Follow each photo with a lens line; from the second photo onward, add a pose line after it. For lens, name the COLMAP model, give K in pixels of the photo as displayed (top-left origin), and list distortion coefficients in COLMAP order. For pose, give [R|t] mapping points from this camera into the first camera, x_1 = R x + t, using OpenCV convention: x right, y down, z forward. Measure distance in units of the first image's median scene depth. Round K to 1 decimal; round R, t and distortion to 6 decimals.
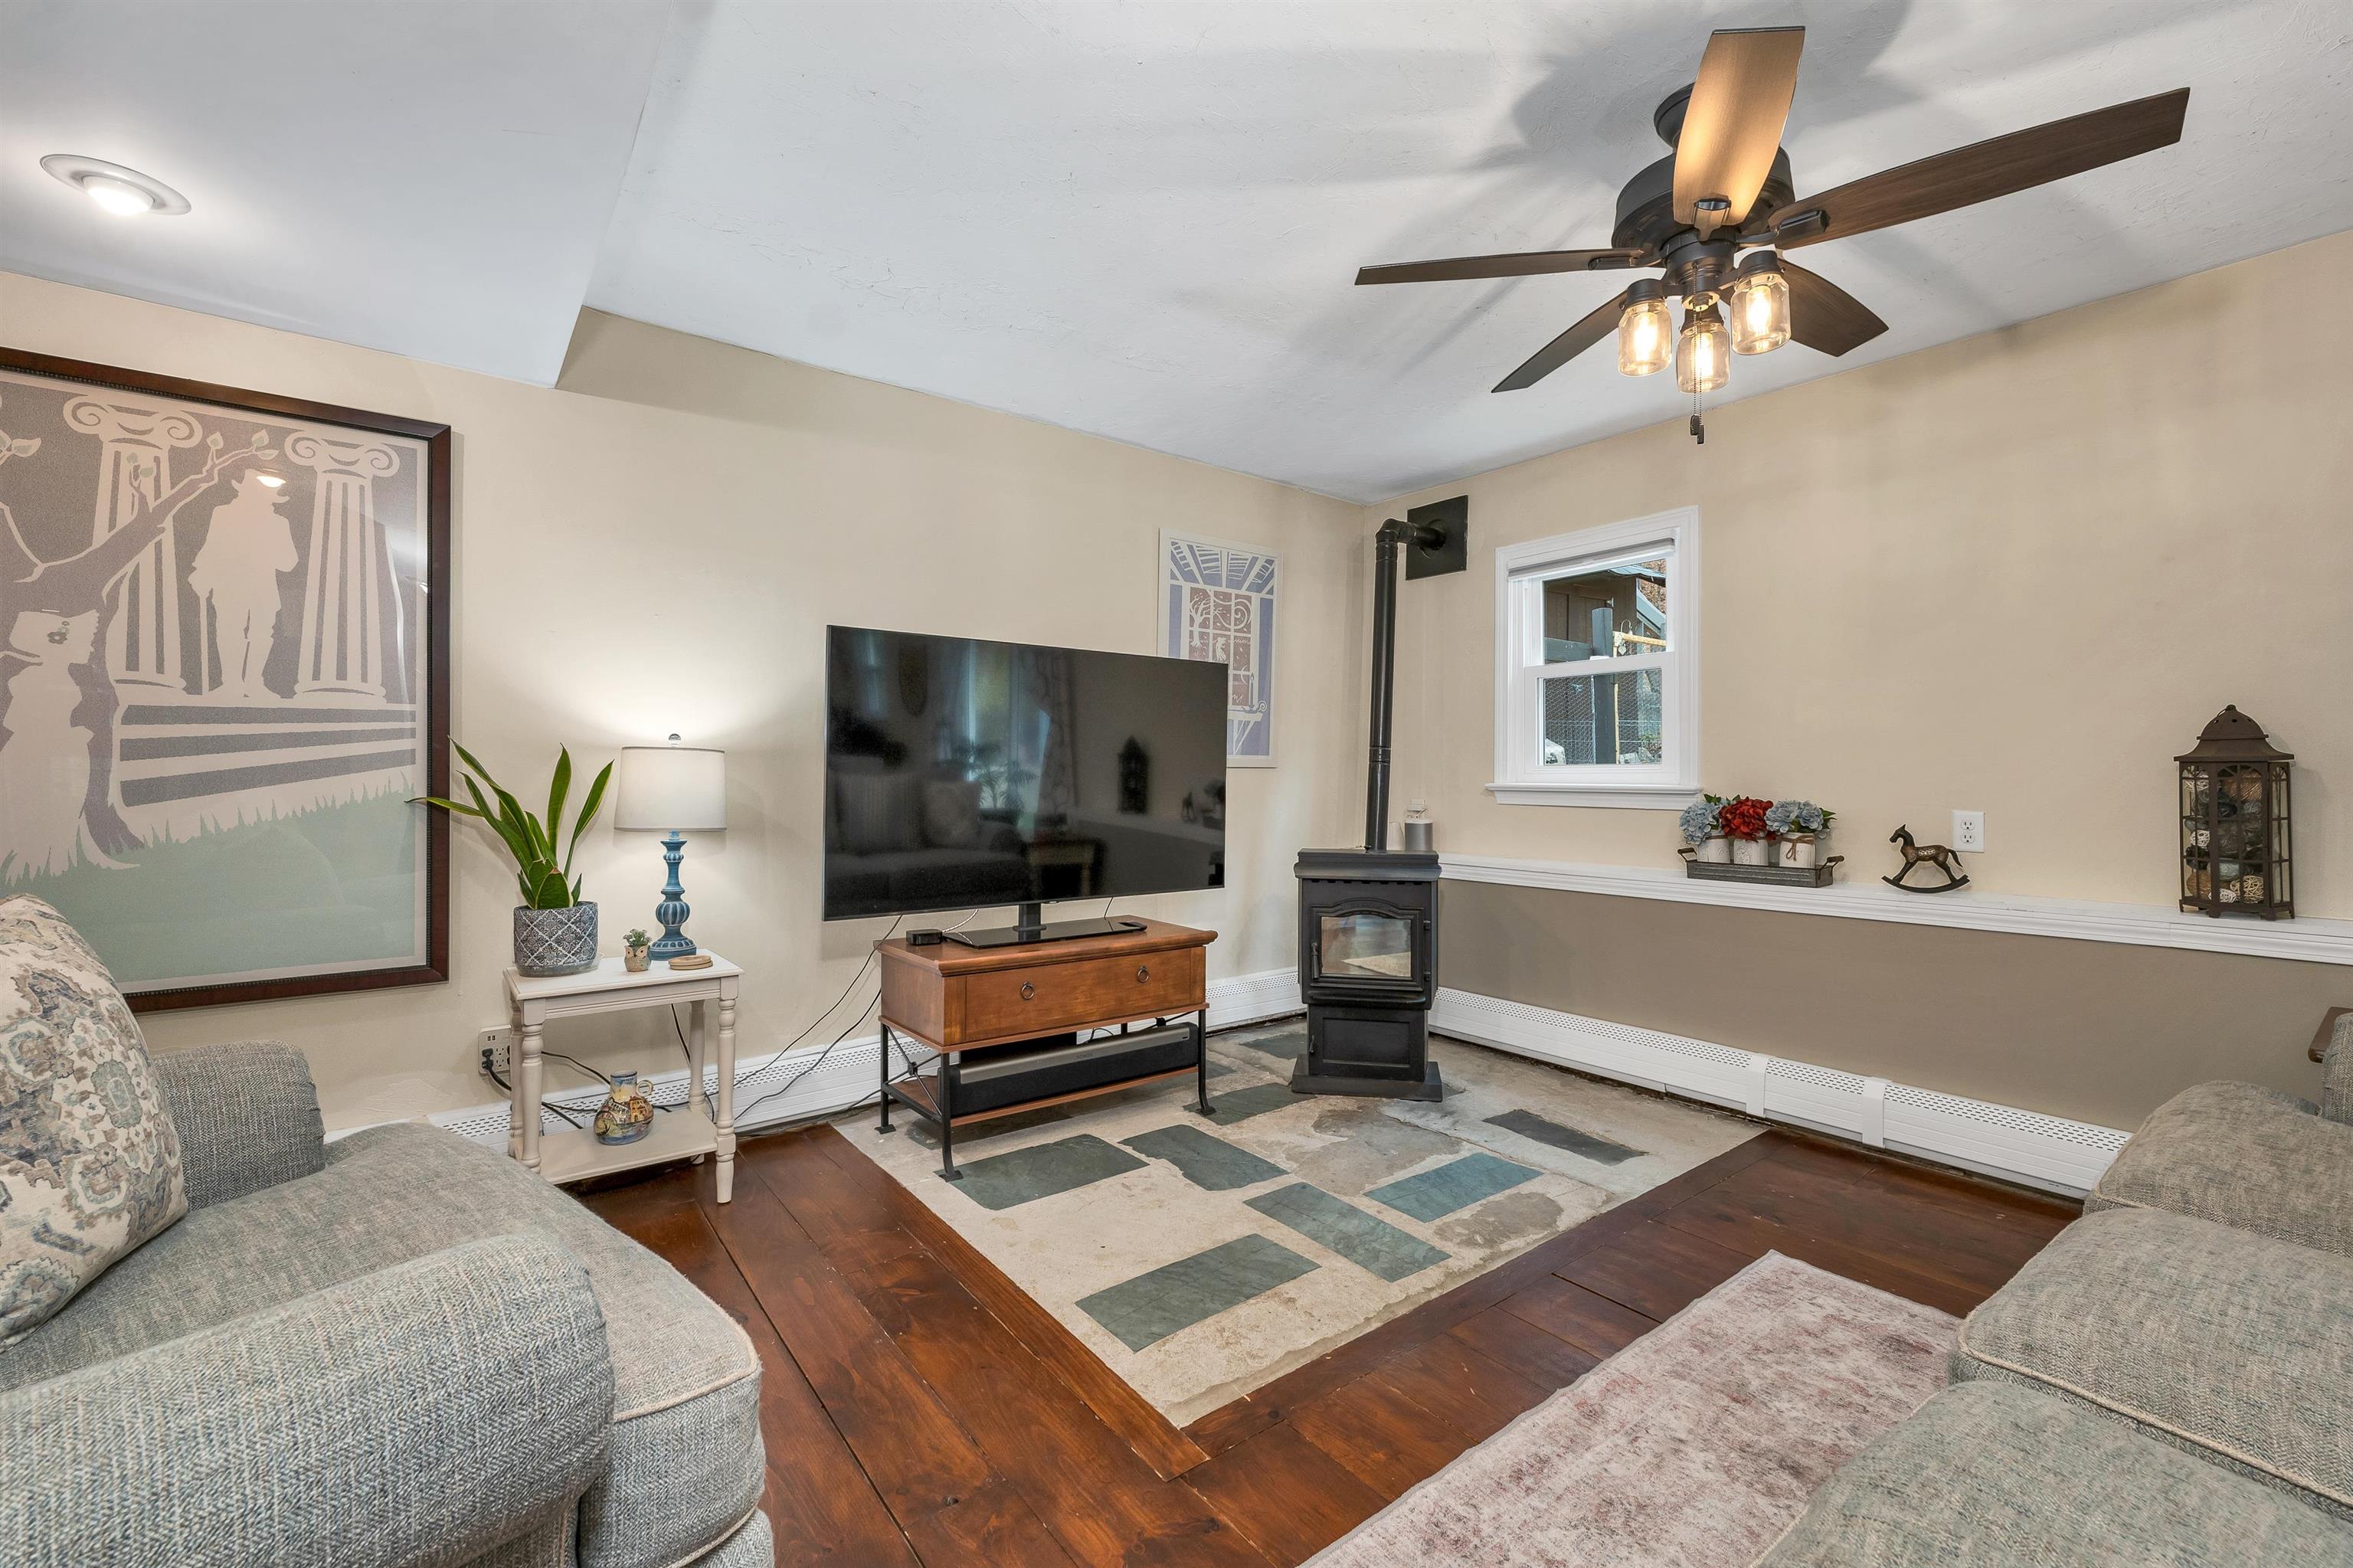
lens RADIAL K [[985.2, 0, 1174.8], [0, 985.2, 778.5], [0, 0, 1]] dist [0.002508, -0.000331]
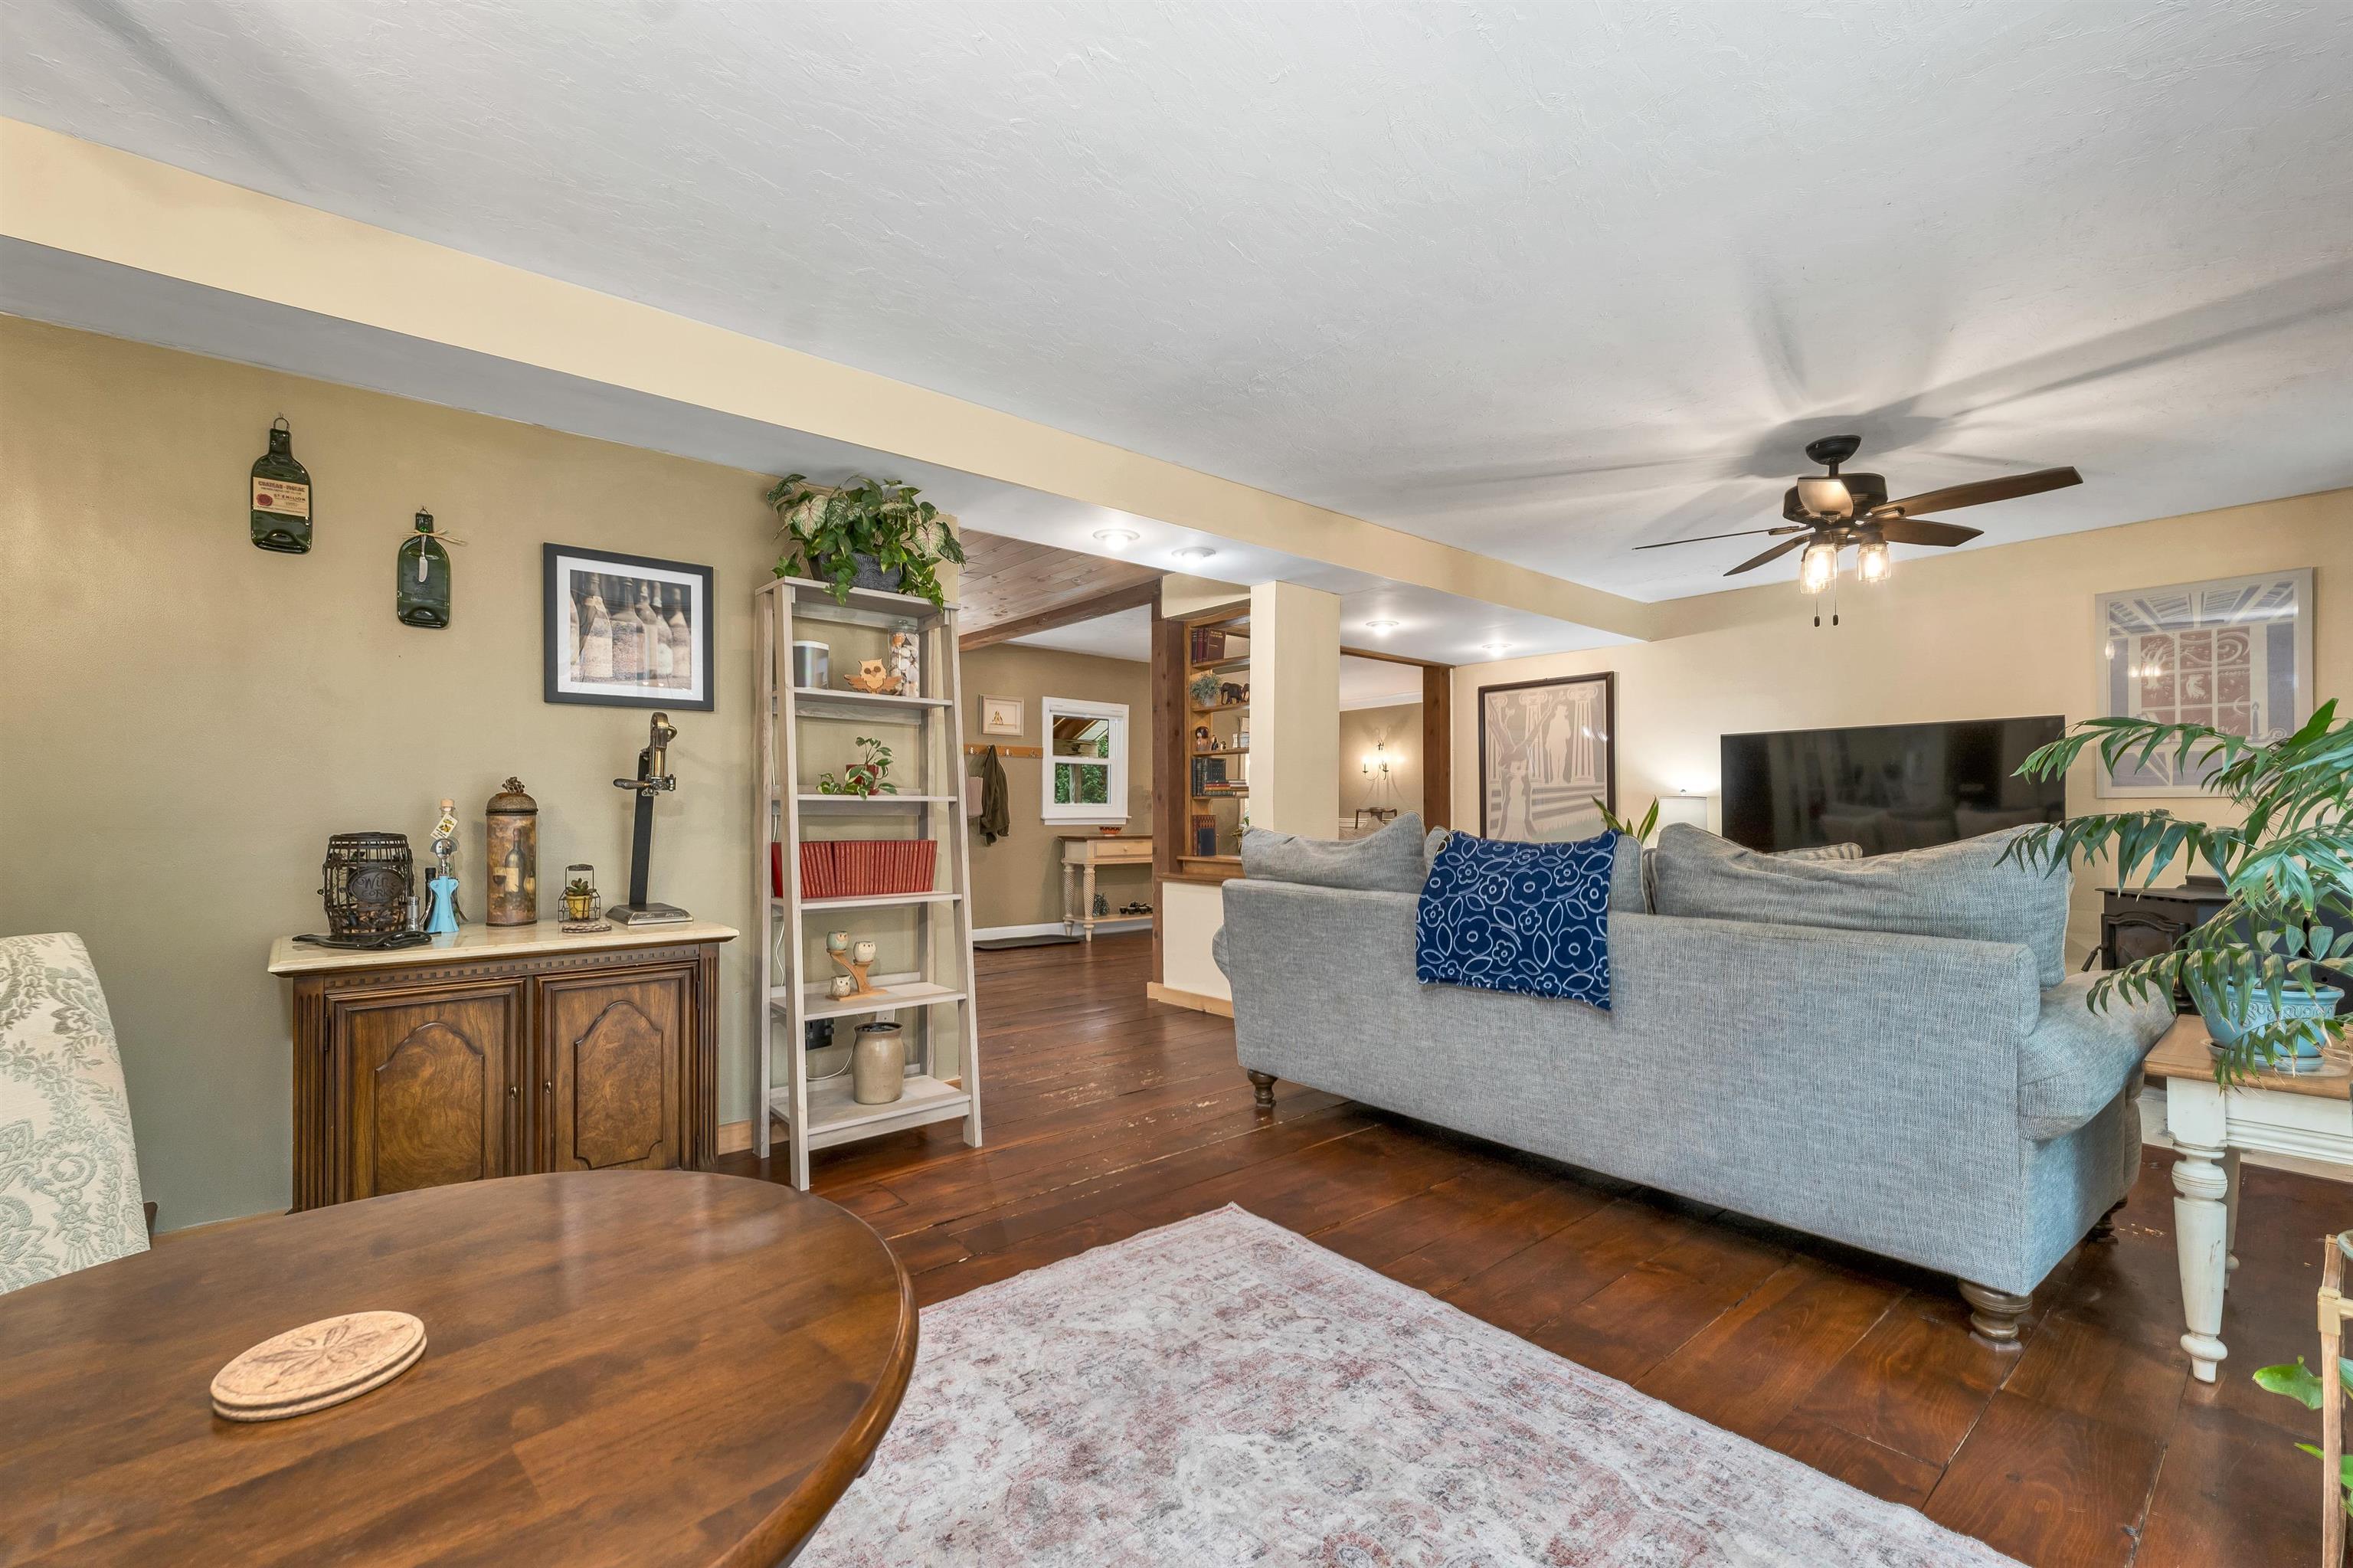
lens RADIAL K [[985.2, 0, 1176.6], [0, 985.2, 801.1], [0, 0, 1]] dist [0.002508, -0.000331]
pose [[0.044069, -0.012379, -0.998952, 1.917057], [0.005291, 0.999912, -0.012158, -0.001971], [0.999014, -0.004750, 0.044131, -0.251467]]
